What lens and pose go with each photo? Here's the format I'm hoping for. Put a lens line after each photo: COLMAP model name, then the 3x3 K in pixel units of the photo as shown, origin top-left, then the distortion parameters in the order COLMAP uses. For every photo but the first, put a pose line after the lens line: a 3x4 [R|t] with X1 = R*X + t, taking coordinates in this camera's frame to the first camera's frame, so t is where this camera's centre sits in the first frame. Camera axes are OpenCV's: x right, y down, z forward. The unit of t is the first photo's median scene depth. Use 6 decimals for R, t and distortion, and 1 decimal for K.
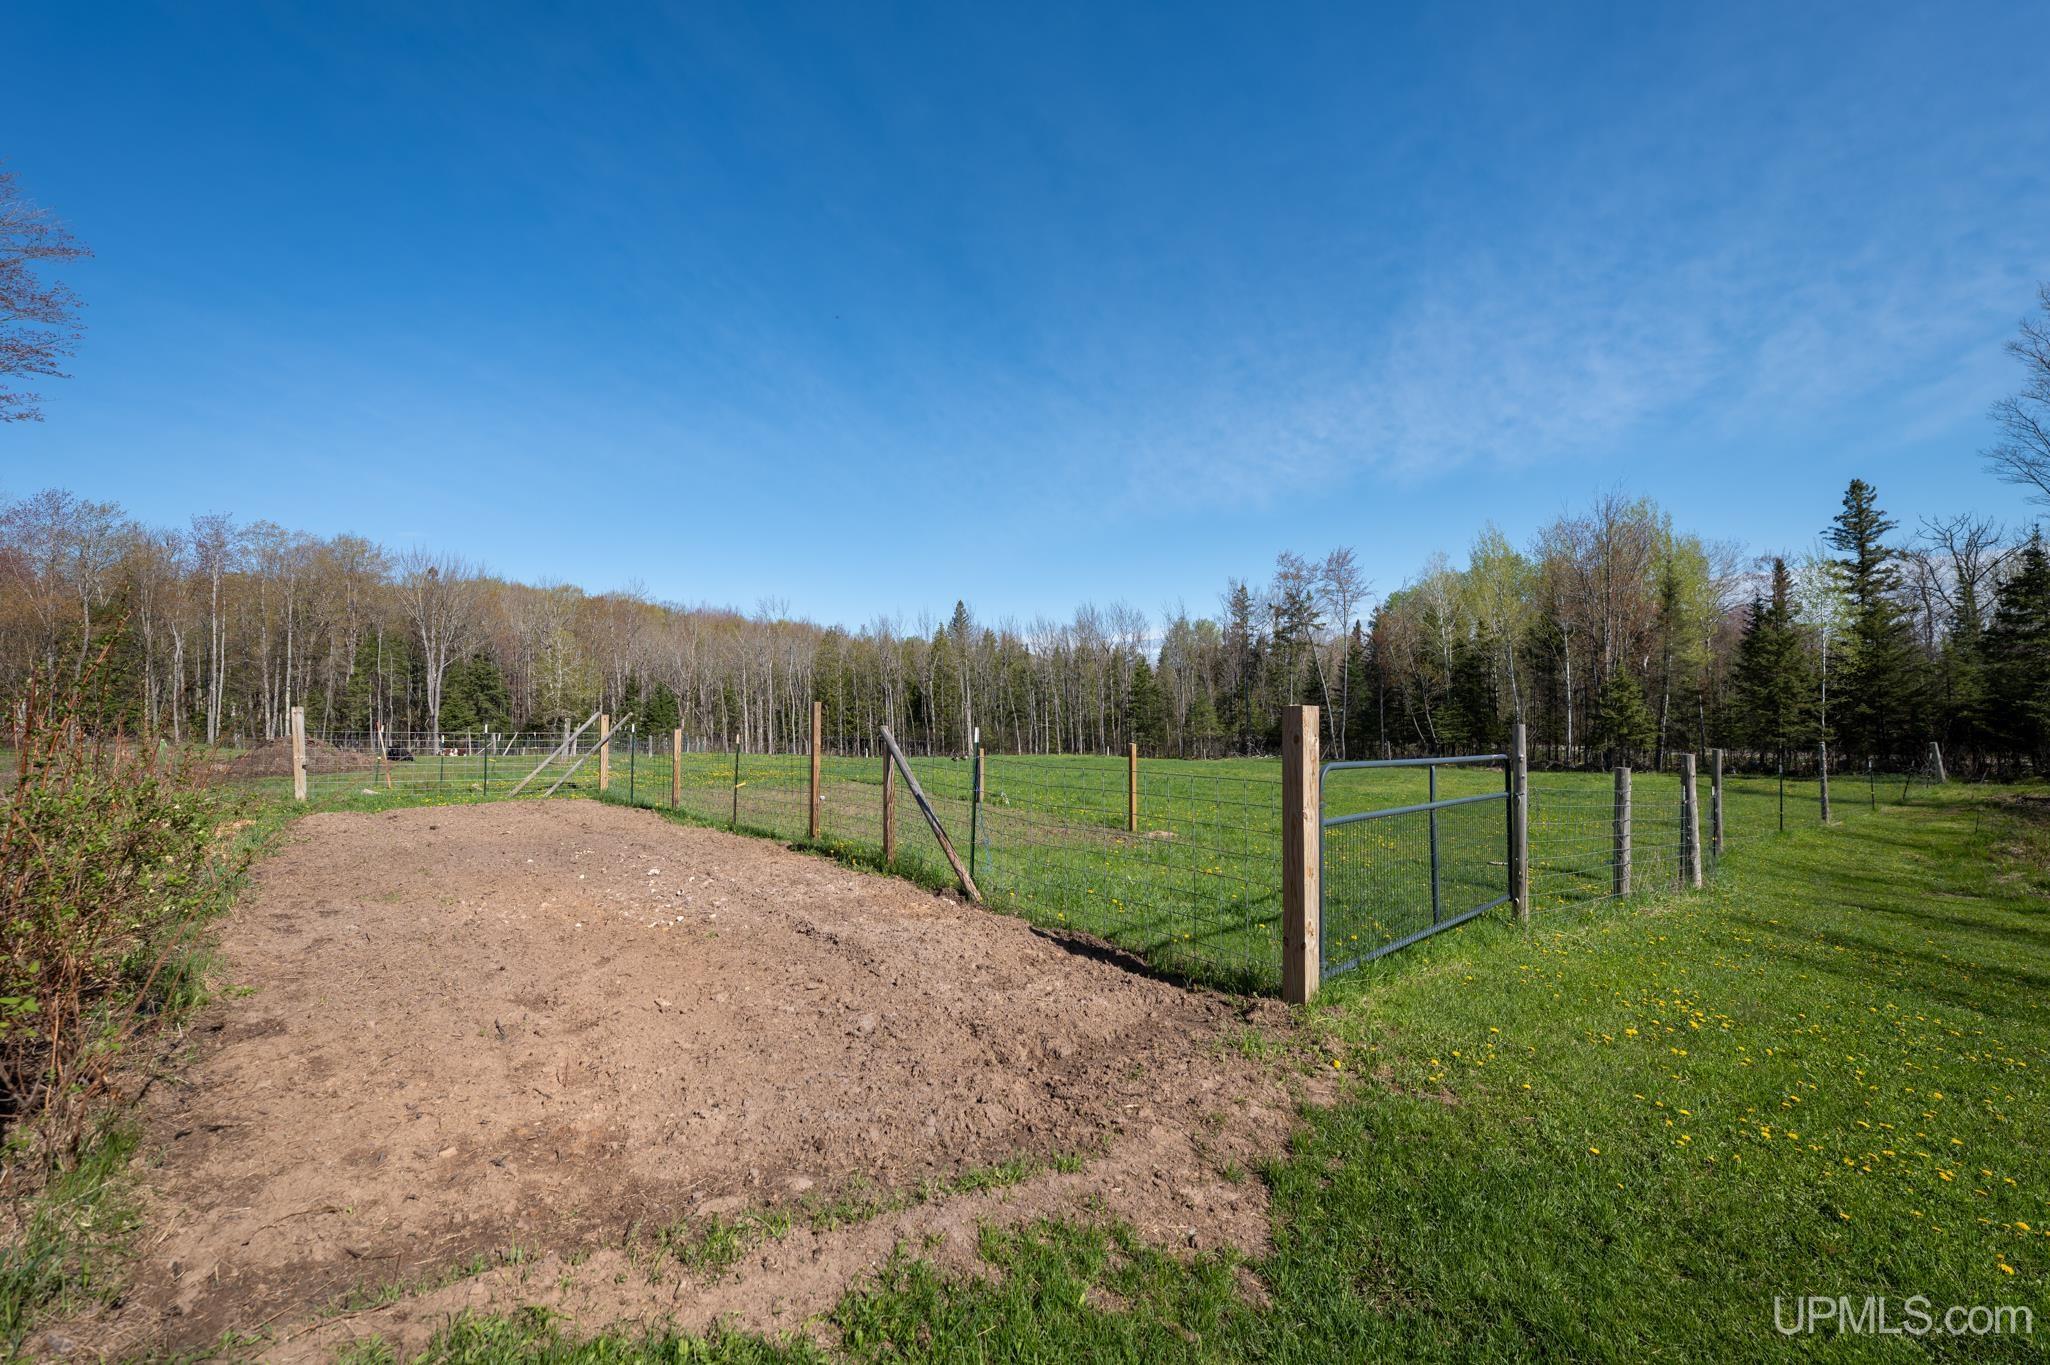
lens RADIAL K [[828.4, 0, 1021.0], [0, 828.4, 680.9], [0, 0, 1]] dist [0.001768, 0.000777]
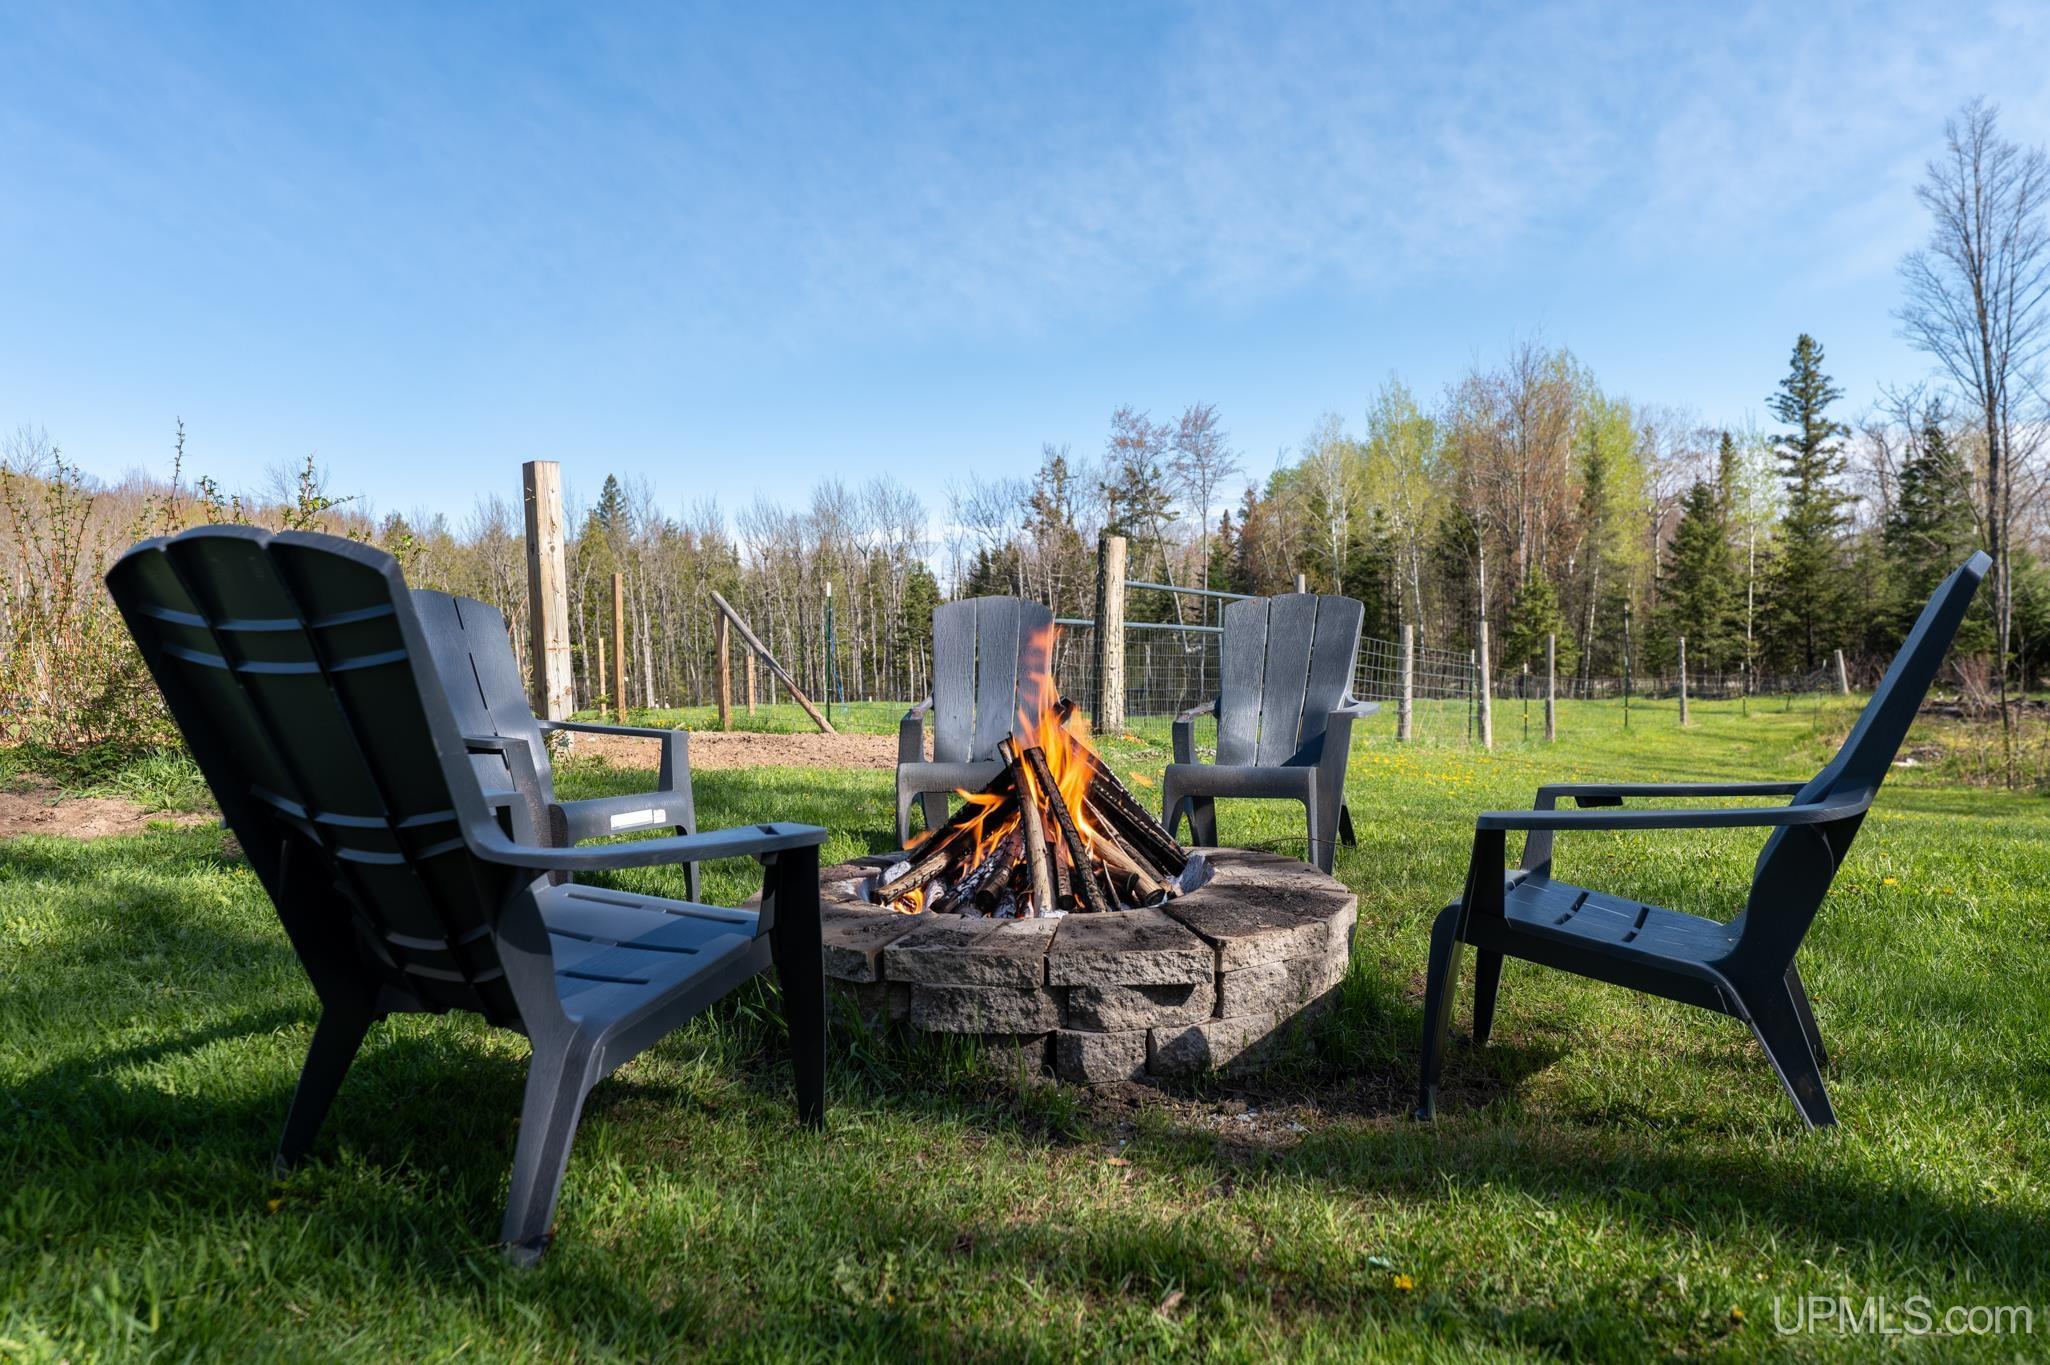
lens RADIAL K [[1350.6, 0, 1024.7], [0, 1350.6, 685.1], [0, 0, 1]] dist [0.000917, -0.001818]
pose [[0.973213, -0.023253, 0.228727, -0.029249], [0.010750, 0.998387, 0.055757, 0.014036], [-0.229654, -0.051804, 0.971893, -0.107501]]
